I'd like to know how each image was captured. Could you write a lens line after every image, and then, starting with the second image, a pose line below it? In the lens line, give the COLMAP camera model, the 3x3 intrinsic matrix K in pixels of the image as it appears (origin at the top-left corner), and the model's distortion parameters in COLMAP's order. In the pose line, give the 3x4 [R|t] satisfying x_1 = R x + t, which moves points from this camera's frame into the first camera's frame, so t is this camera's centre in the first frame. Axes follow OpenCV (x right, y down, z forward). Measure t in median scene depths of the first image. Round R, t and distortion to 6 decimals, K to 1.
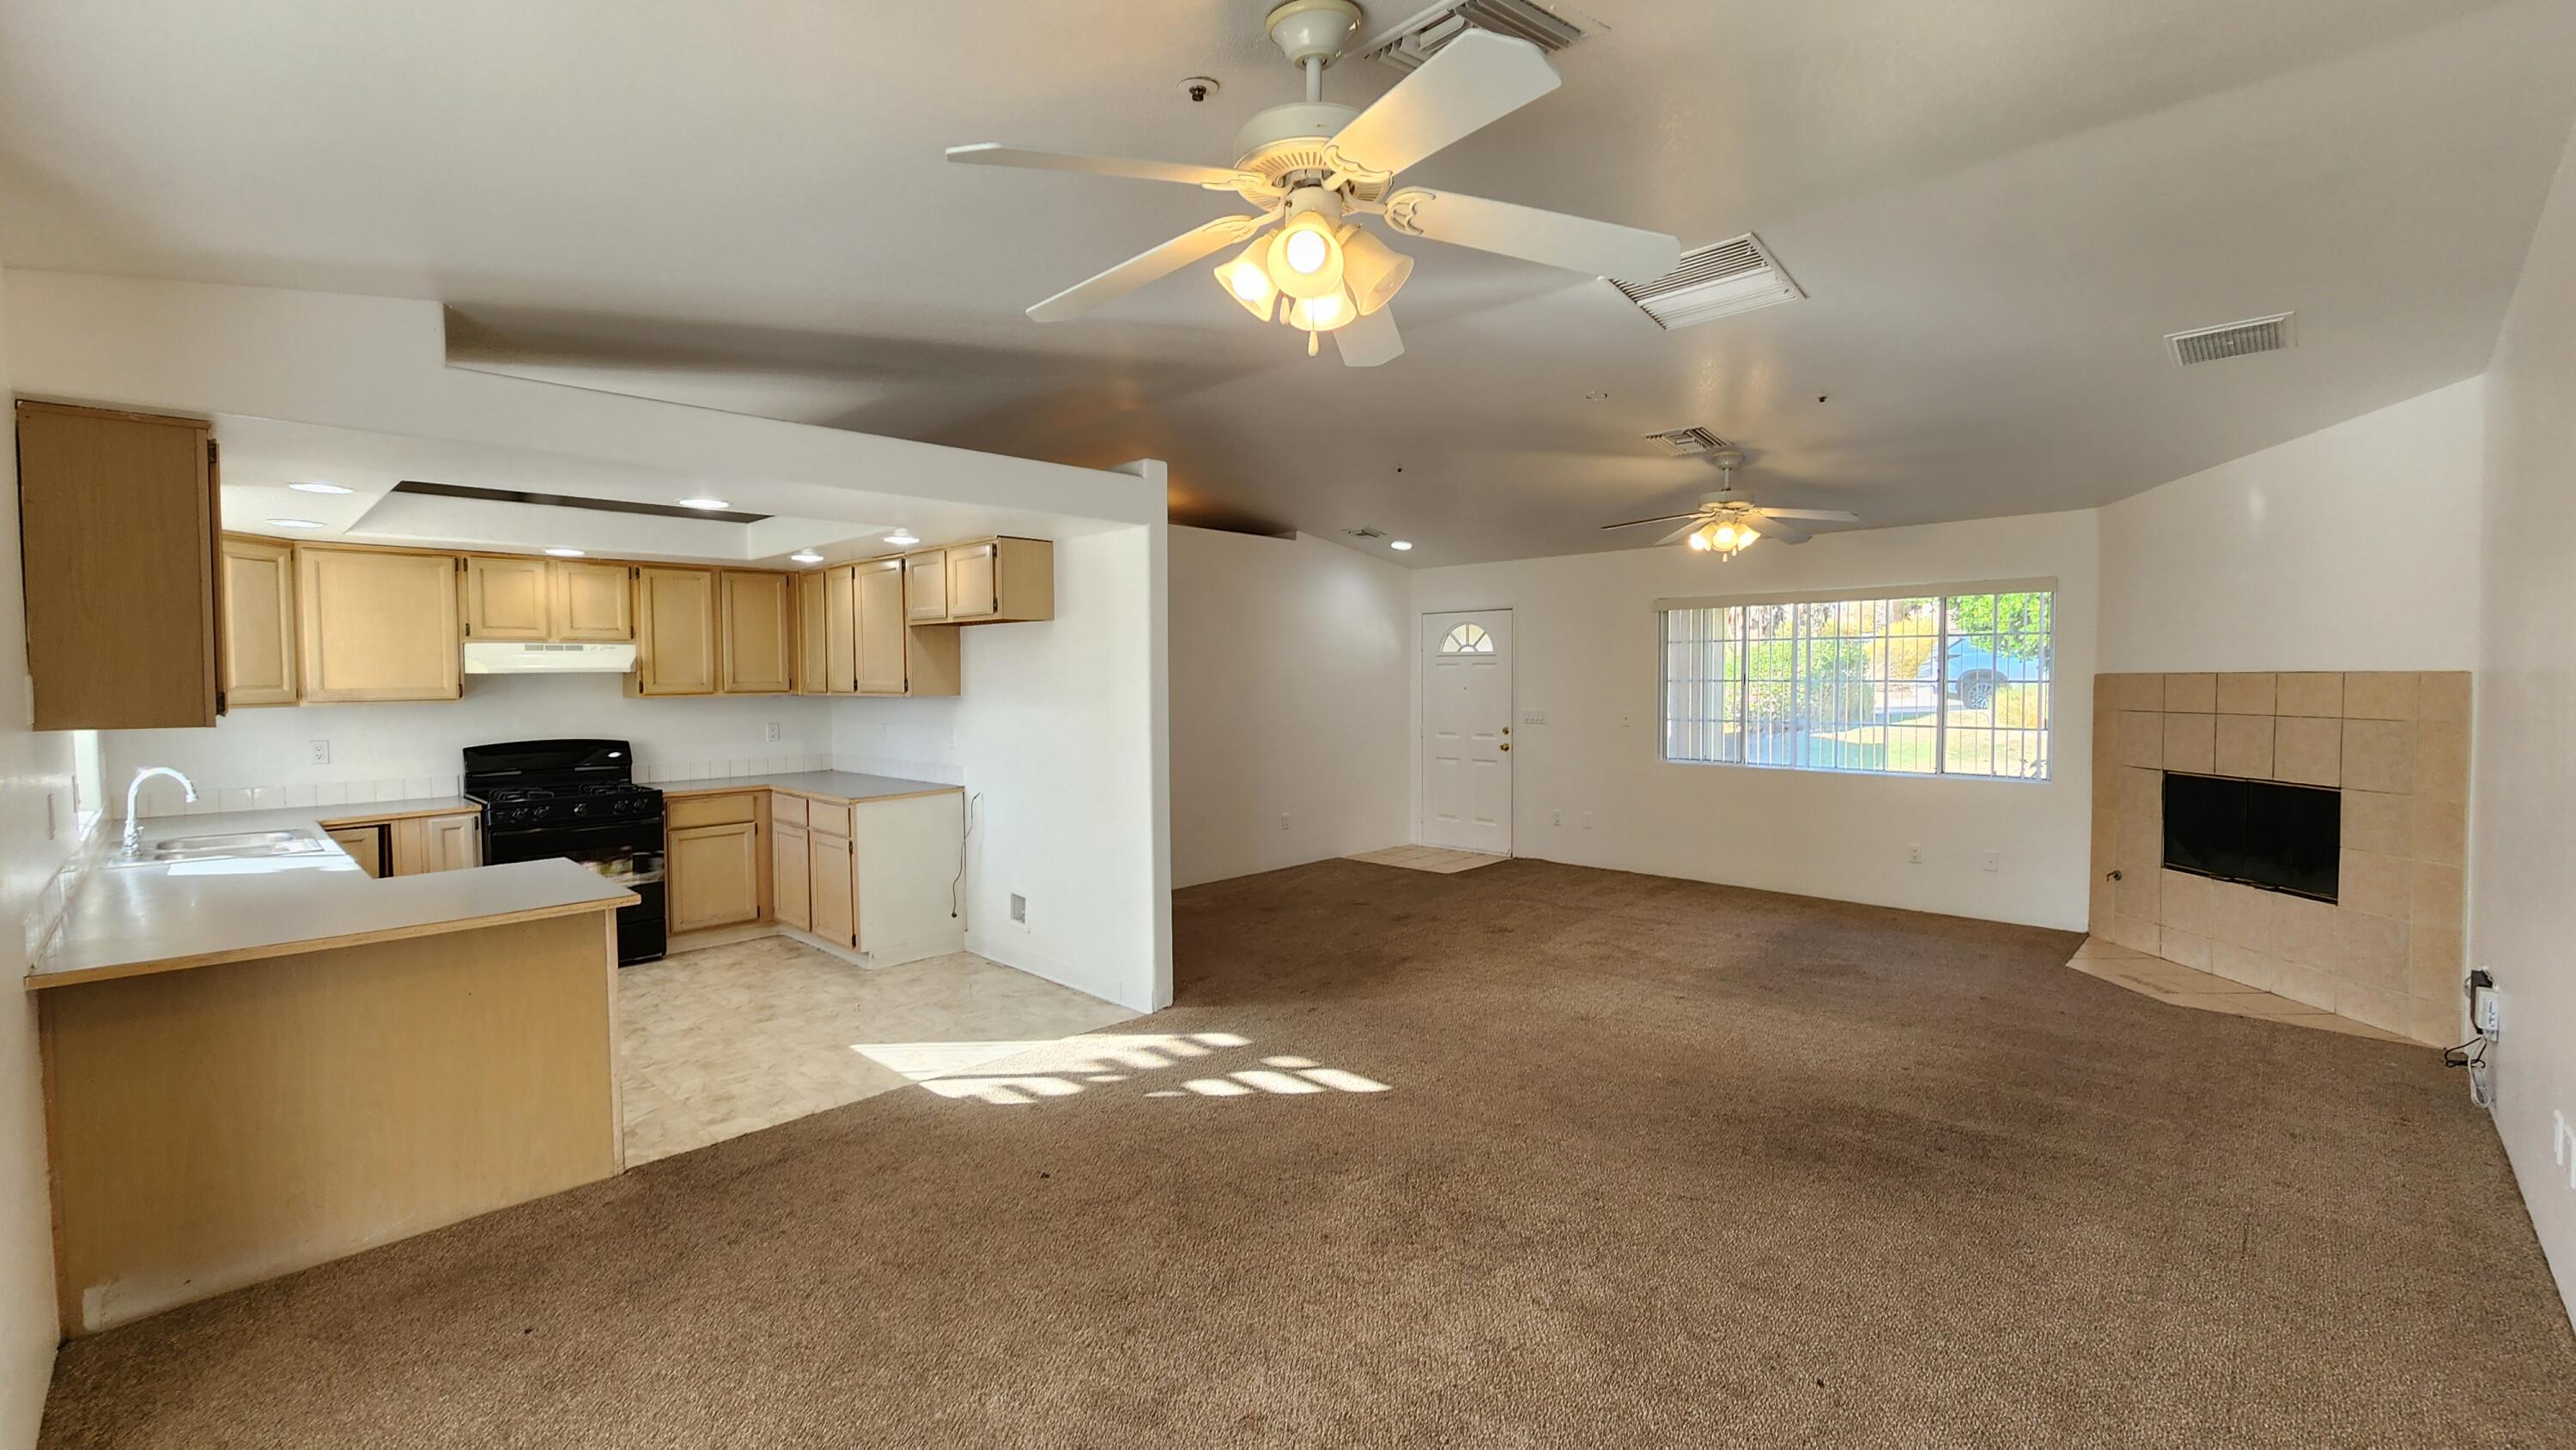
lens RADIAL K [[1064.3, 0, 1304.8], [0, 1064.3, 705.2], [0, 0, 1]] dist [0.001446, 0.000032]
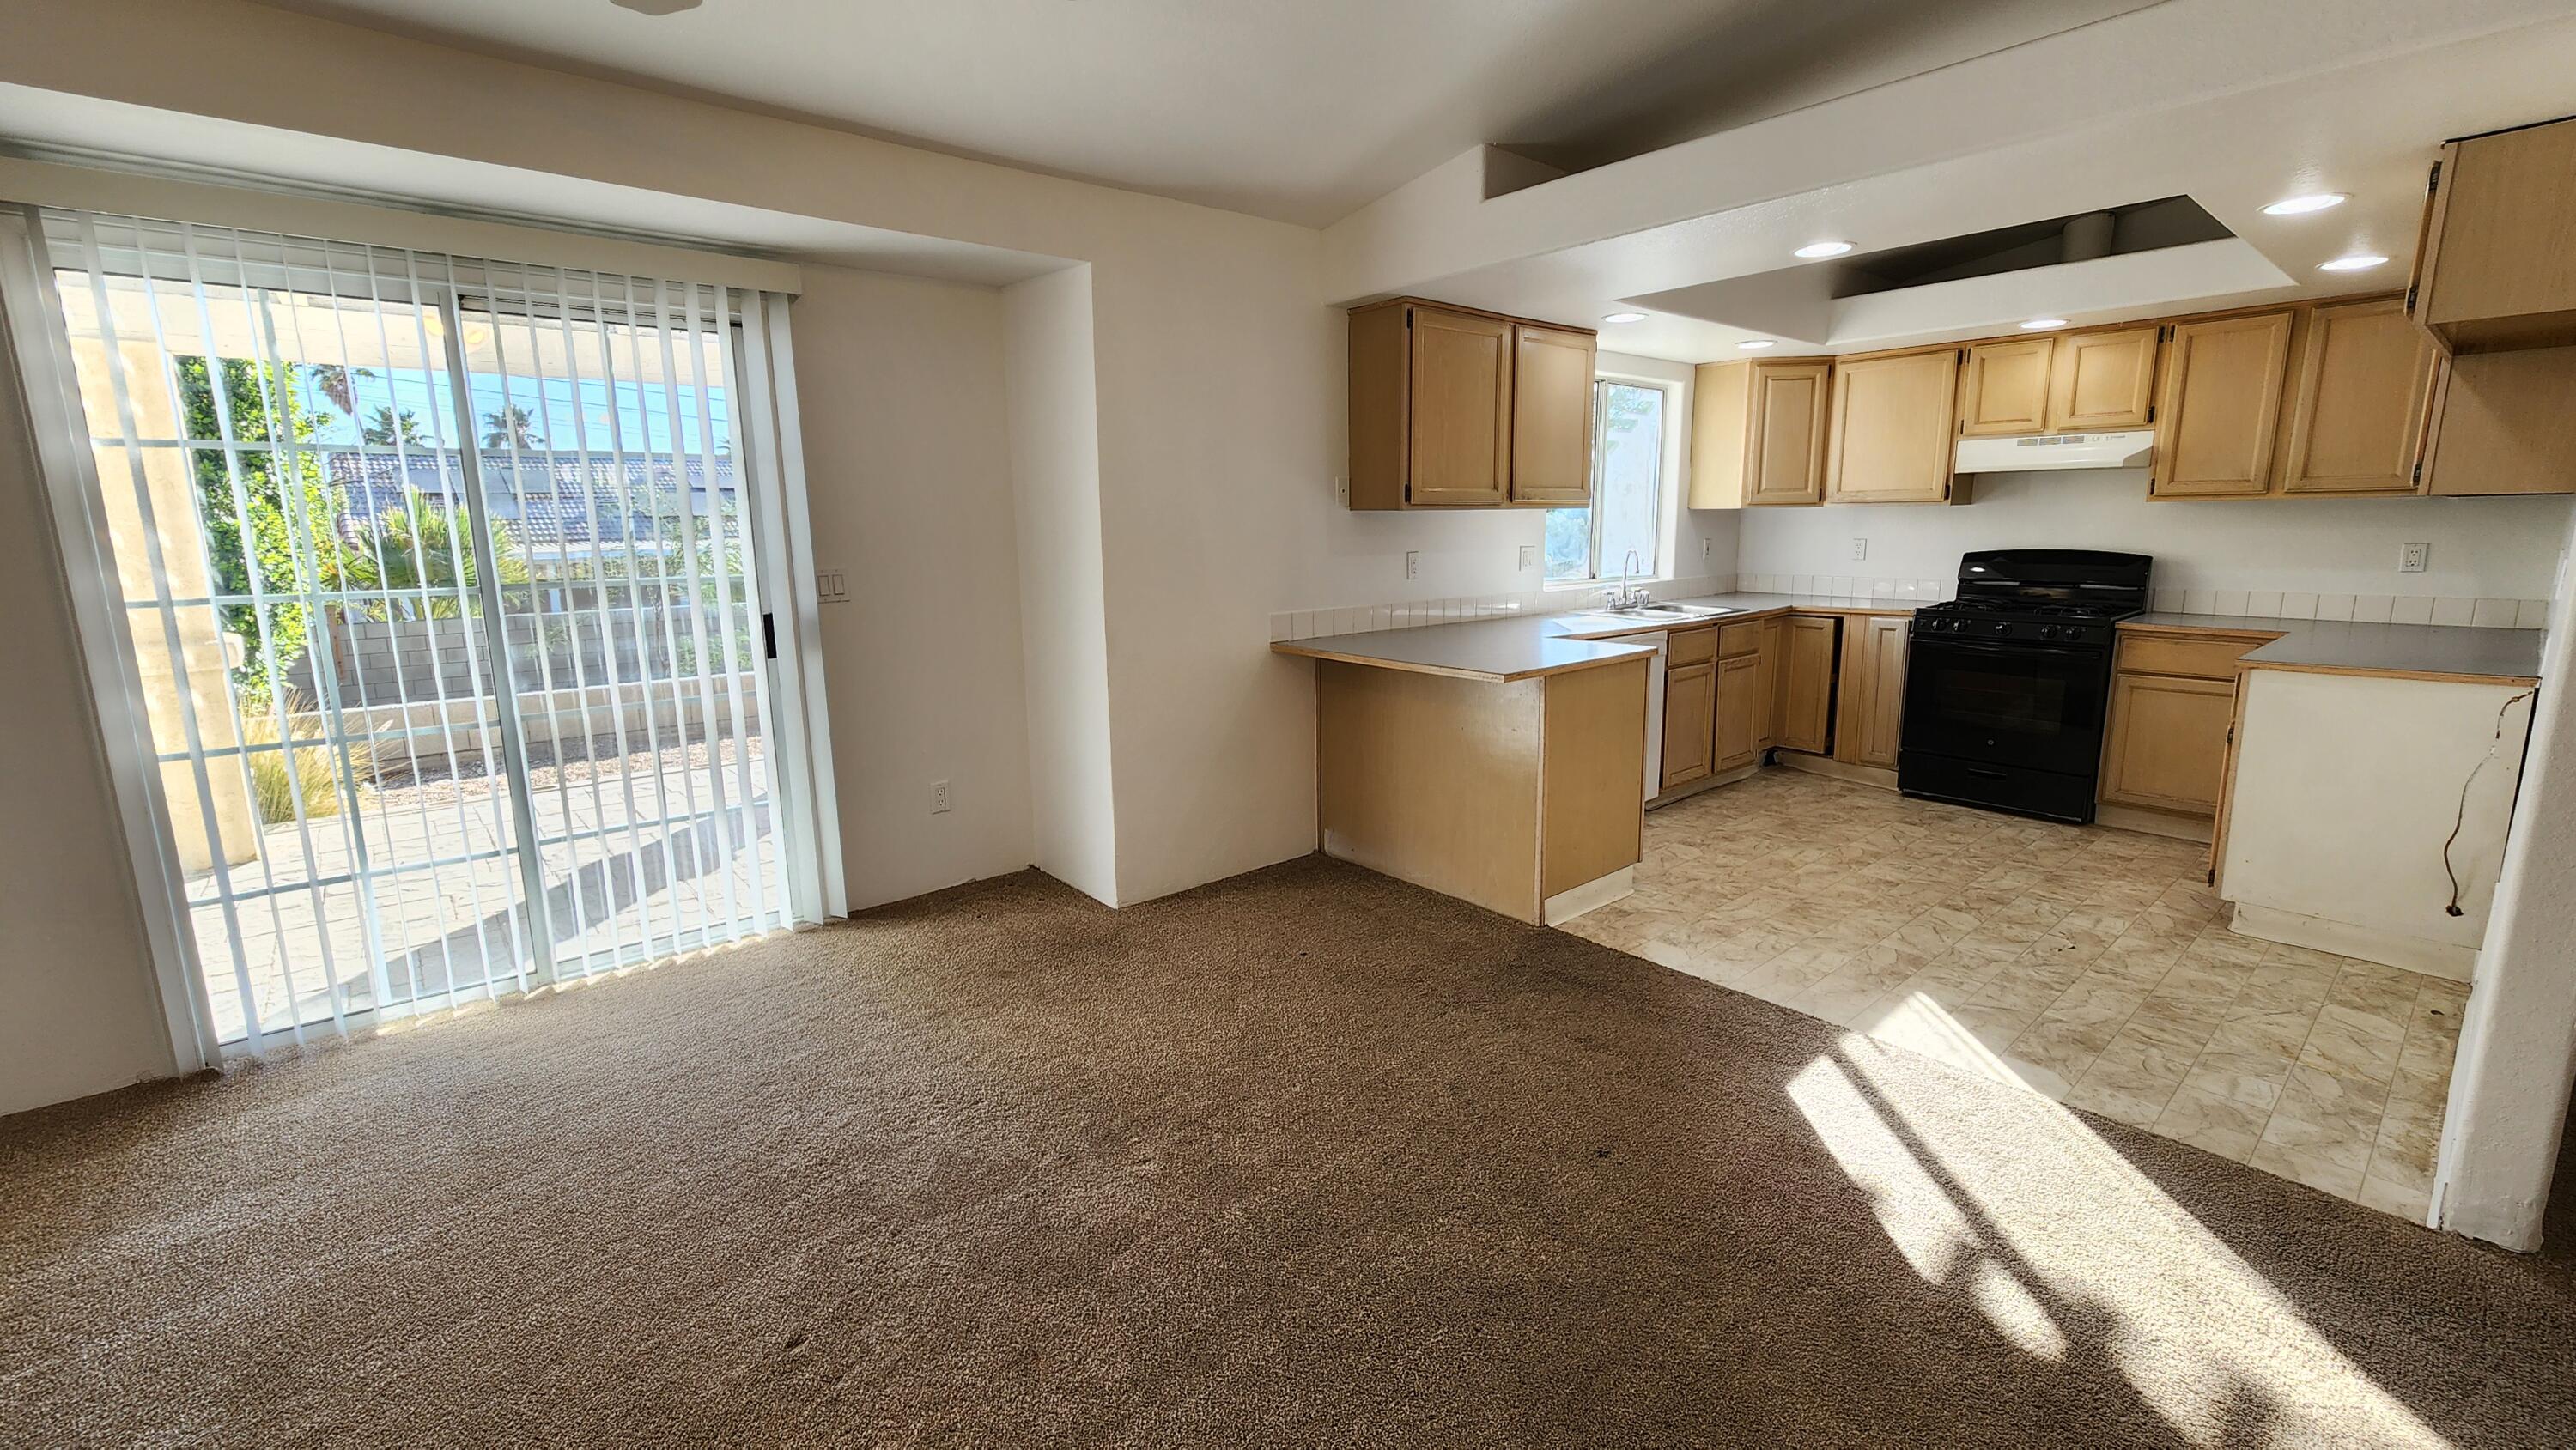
lens RADIAL K [[1064.3, 0, 1290.5], [0, 1064.3, 709.9], [0, 0, 1]] dist [0.001446, 0.000032]
pose [[-0.104311, 0.187507, -0.976709, 0.246423], [-0.019670, 0.981485, 0.190525, 0.007934], [0.994350, 0.039086, -0.098692, 0.491166]]
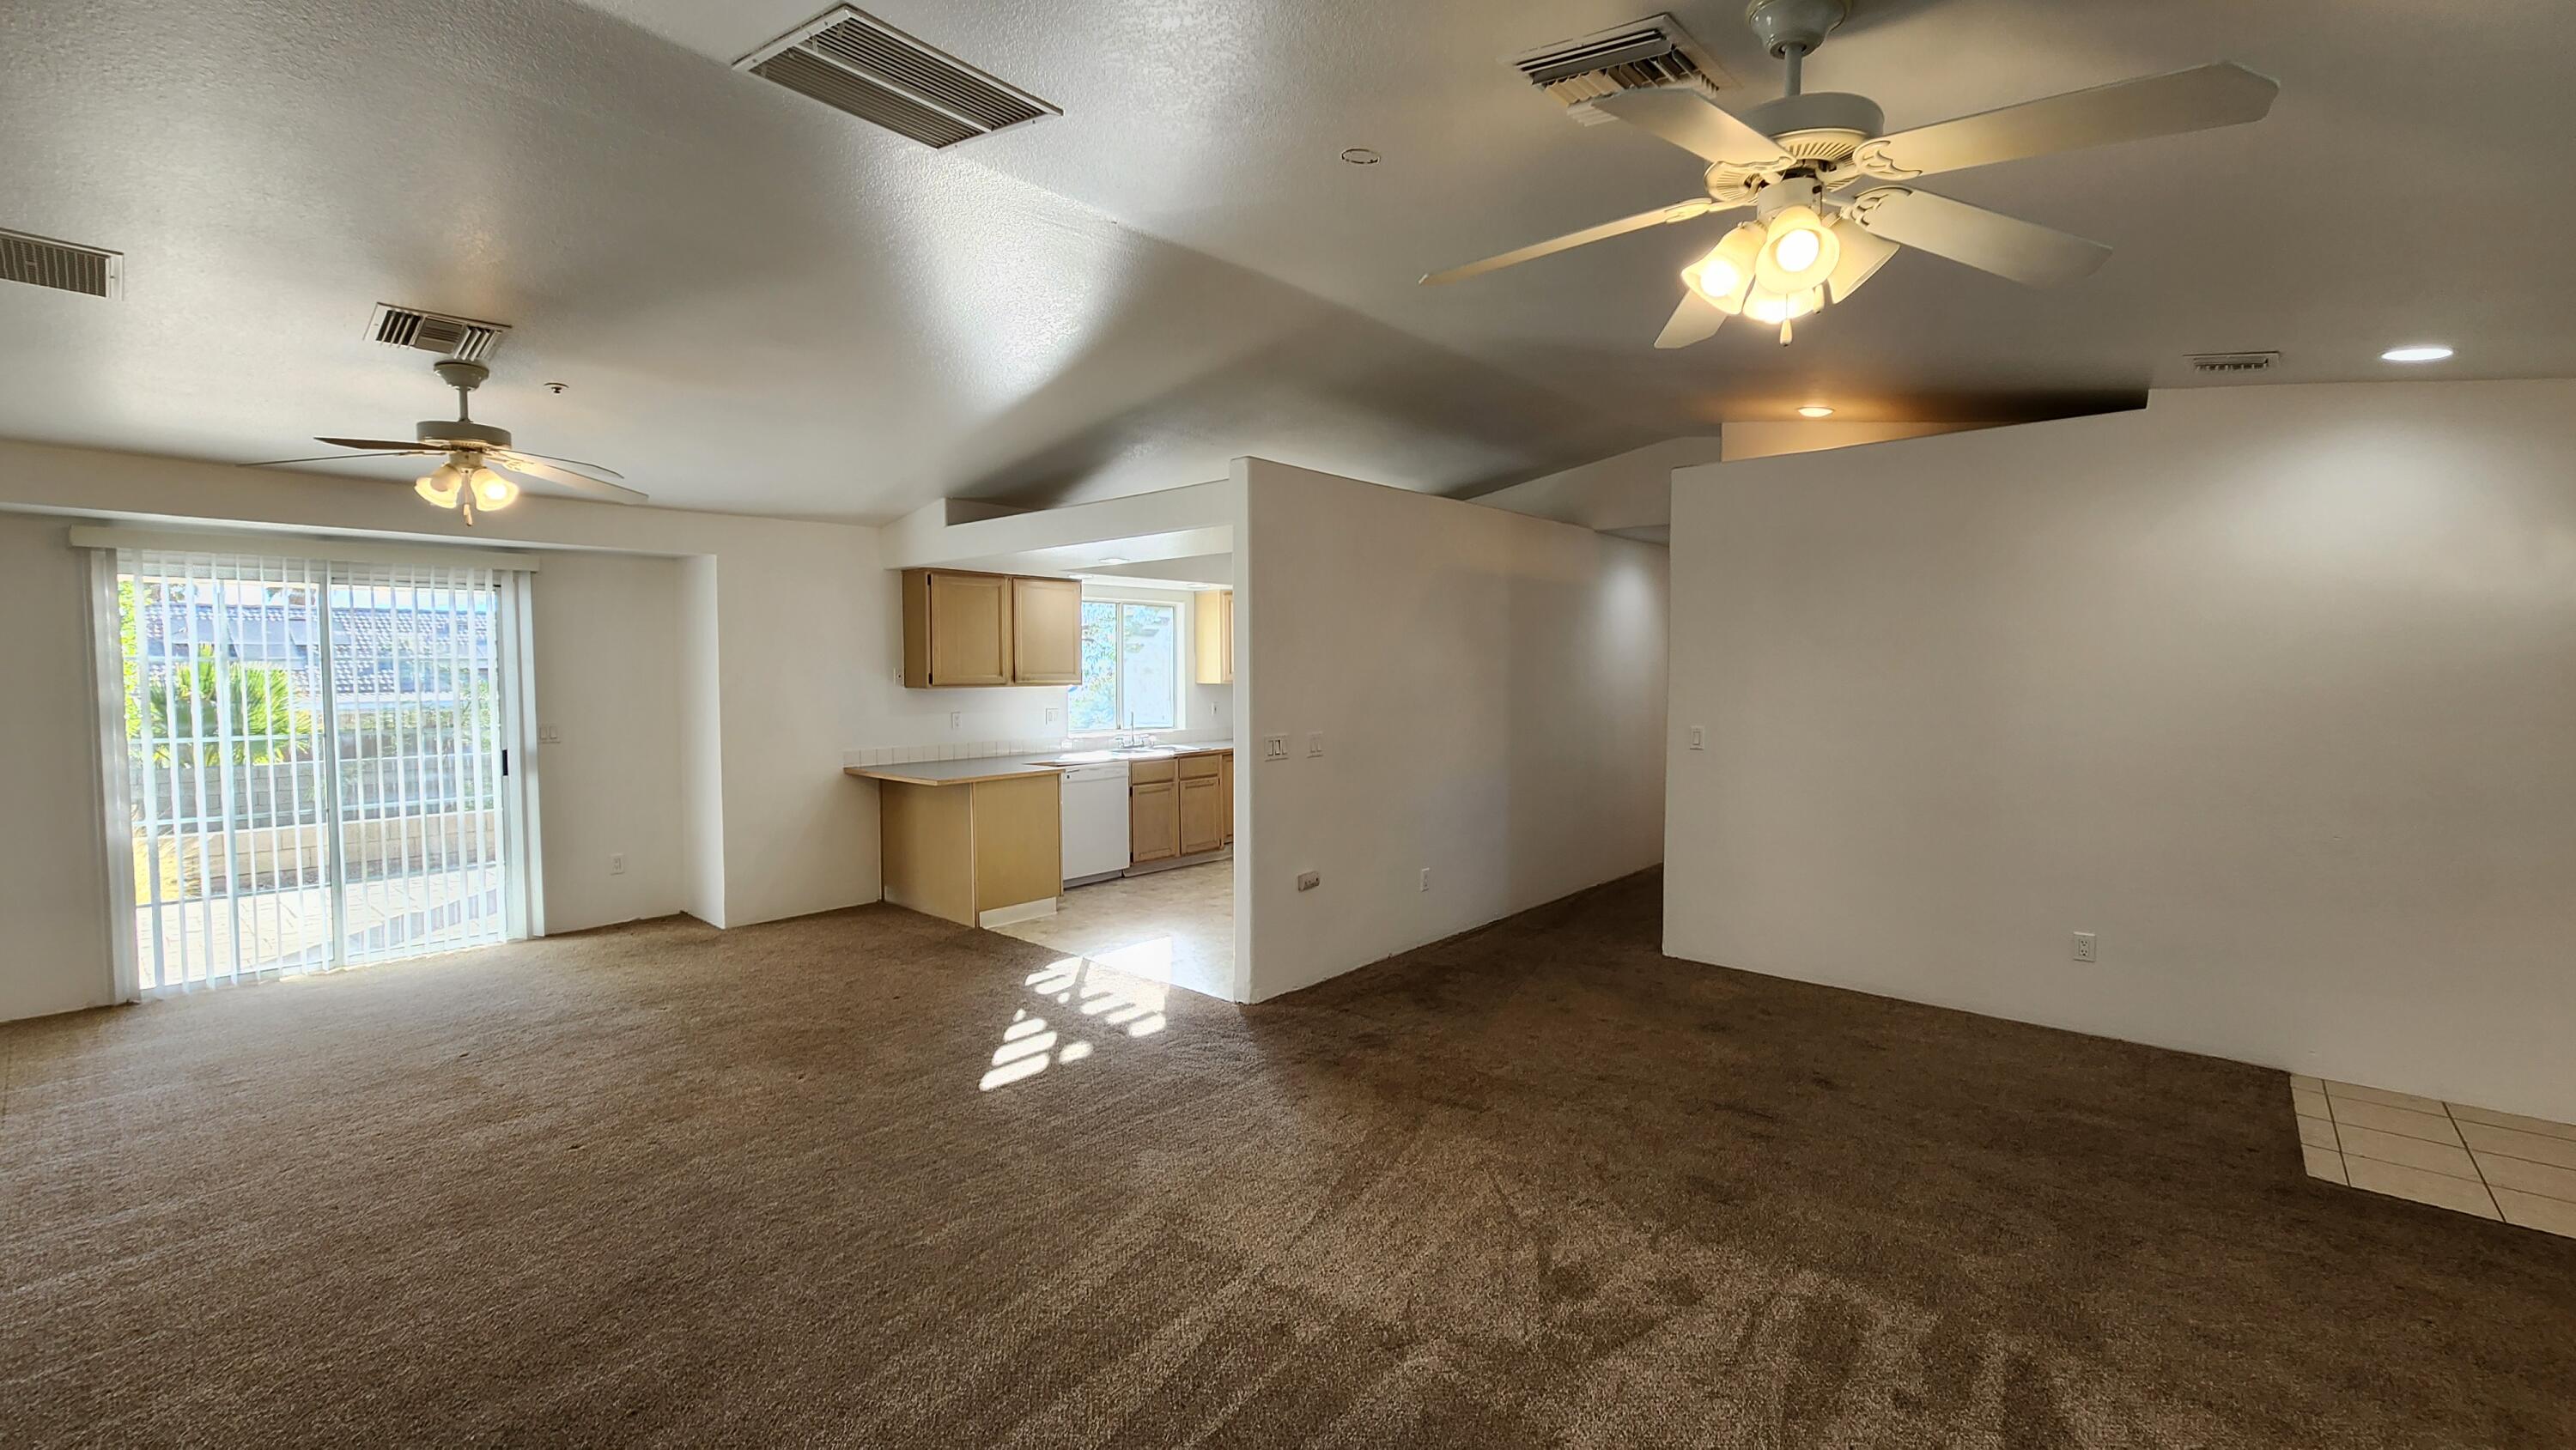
lens RADIAL K [[1064.3, 0, 1288.1], [0, 1064.3, 713.1], [0, 0, 1]] dist [0.001446, 0.000032]
pose [[0.031525, 0.050179, -0.998243, 0.740768], [-0.029437, 0.998352, 0.049255, -0.033769], [0.999069, 0.027832, 0.032950, 0.866559]]
